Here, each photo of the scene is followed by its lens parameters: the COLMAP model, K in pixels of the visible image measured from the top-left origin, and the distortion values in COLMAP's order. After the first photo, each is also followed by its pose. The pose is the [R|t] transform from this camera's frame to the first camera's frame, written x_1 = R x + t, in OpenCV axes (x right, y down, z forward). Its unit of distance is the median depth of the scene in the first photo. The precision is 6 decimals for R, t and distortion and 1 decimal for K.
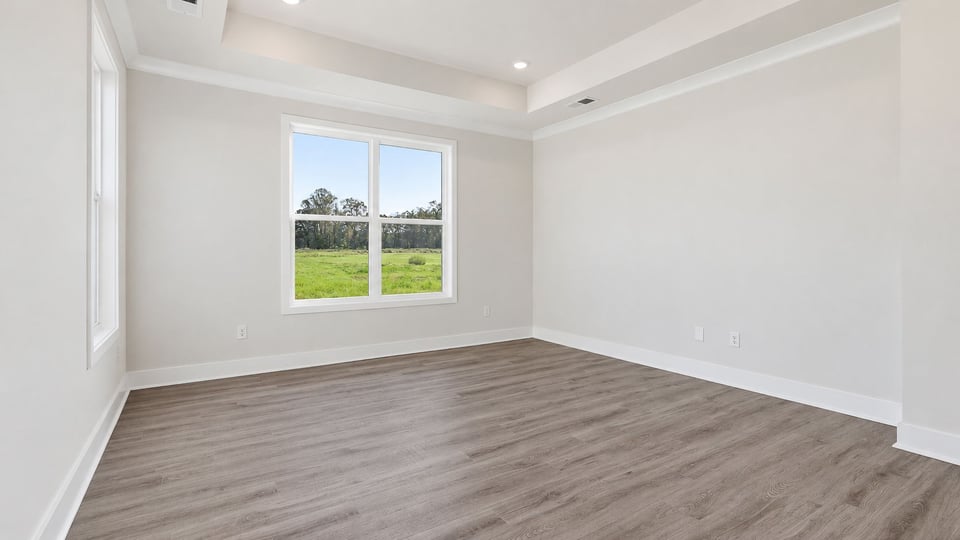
lens RADIAL K [[440.6, 0, 475.7], [0, 440.6, 254.3], [0, 0, 1]] dist [-0.004214, 0.000009]
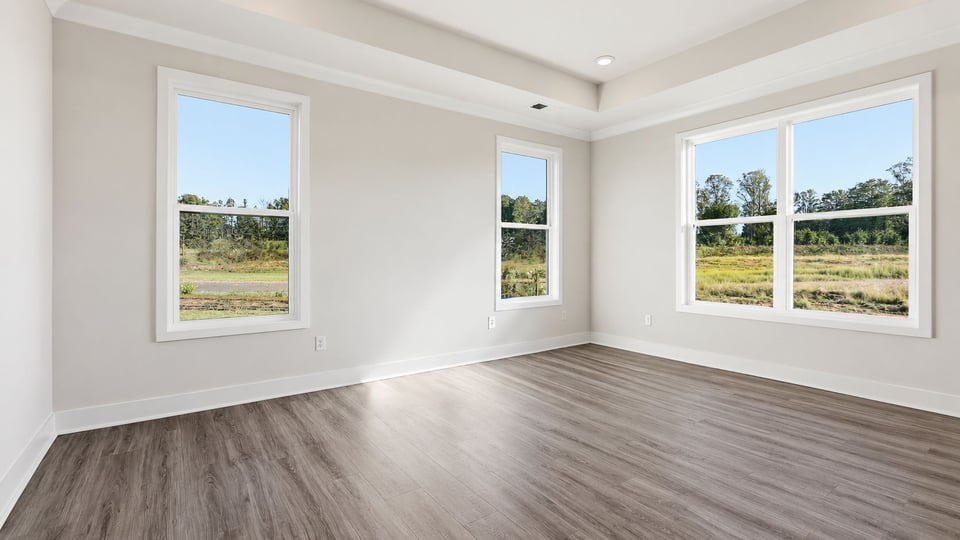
lens RADIAL K [[427.4, 0, 476.1], [0, 427.4, 258.0], [0, 0, 1]] dist [-0.003083, -0.000385]
pose [[0.037751, -0.003626, -0.999281, 0.994558], [-0.003940, 0.999985, -0.003778, 0.007473], [0.999279, 0.004080, 0.037736, 0.672378]]
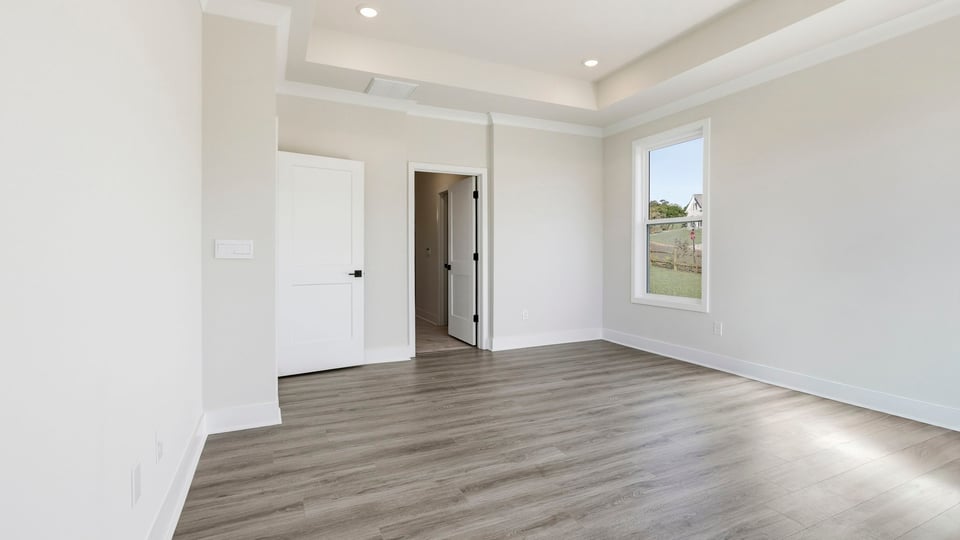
lens RADIAL K [[440.6, 0, 475.7], [0, 440.6, 254.3], [0, 0, 1]] dist [-0.004214, 0.000009]
pose [[-0.989087, -0.003287, 0.147293, 0.266711], [-0.001675, 0.999937, 0.011071, -0.012141], [-0.147320, 0.010703, -0.989031, 1.912889]]
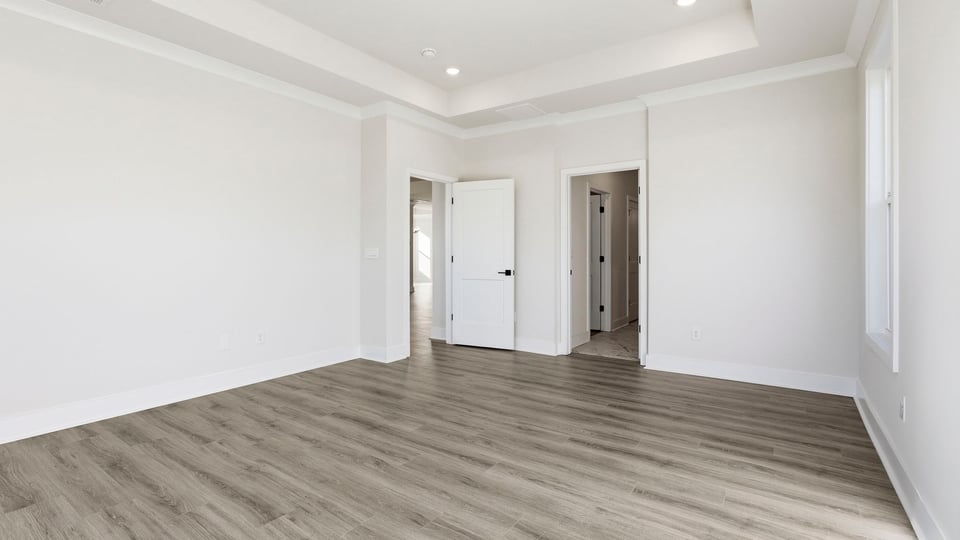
lens RADIAL K [[440.6, 0, 475.7], [0, 440.6, 254.3], [0, 0, 1]] dist [-0.004214, 0.000009]
pose [[-0.365694, 0.000726, 0.930735, -0.801307], [0.001859, 0.999998, -0.000049, -0.004254], [-0.930733, 0.001713, -0.365695, 1.234600]]
